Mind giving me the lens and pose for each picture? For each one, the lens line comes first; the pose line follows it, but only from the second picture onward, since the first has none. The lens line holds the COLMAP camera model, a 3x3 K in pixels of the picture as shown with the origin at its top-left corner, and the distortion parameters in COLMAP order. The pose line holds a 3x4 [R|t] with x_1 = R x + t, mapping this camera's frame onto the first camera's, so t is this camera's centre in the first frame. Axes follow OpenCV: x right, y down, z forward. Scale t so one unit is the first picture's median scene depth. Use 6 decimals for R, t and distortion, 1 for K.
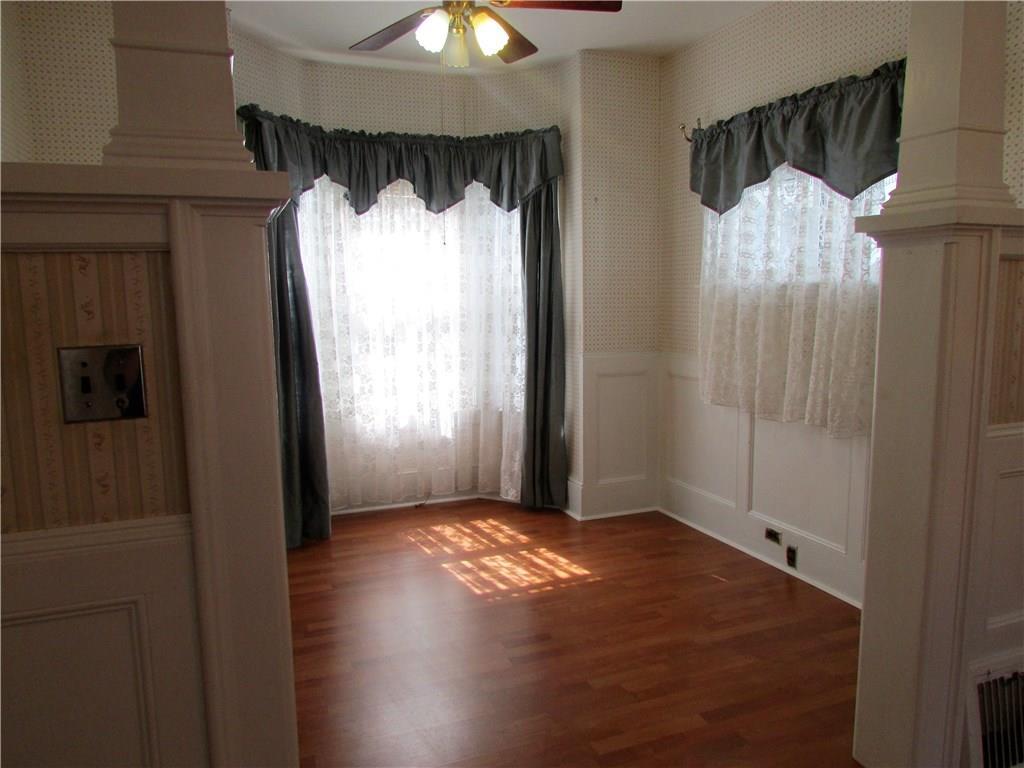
lens RADIAL K [[727.5, 0, 512.0], [0, 727.5, 384.0], [0, 0, 1]] dist [-0.038278, 0.002475]
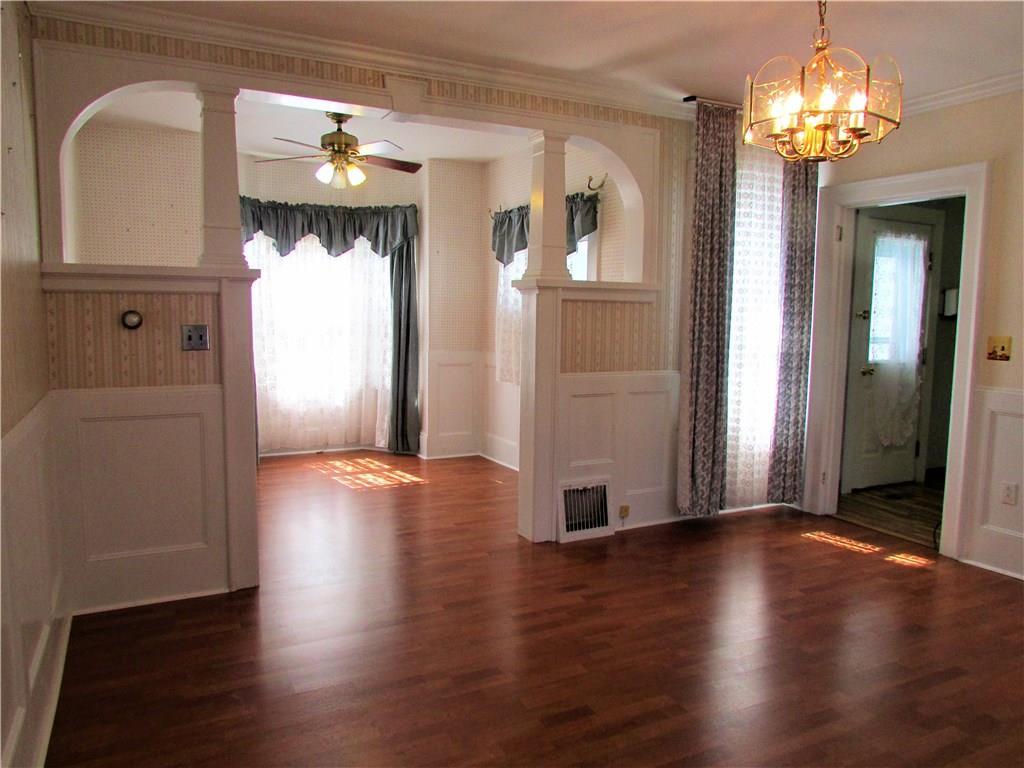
lens RADIAL K [[727.5, 0, 512.0], [0, 727.5, 384.0], [0, 0, 1]] dist [-0.038278, 0.002475]
pose [[0.994242, 0.015761, 0.105992, 0.109969], [-0.013187, 0.999602, -0.024940, 0.064860], [-0.106343, 0.023398, 0.994054, -0.550638]]
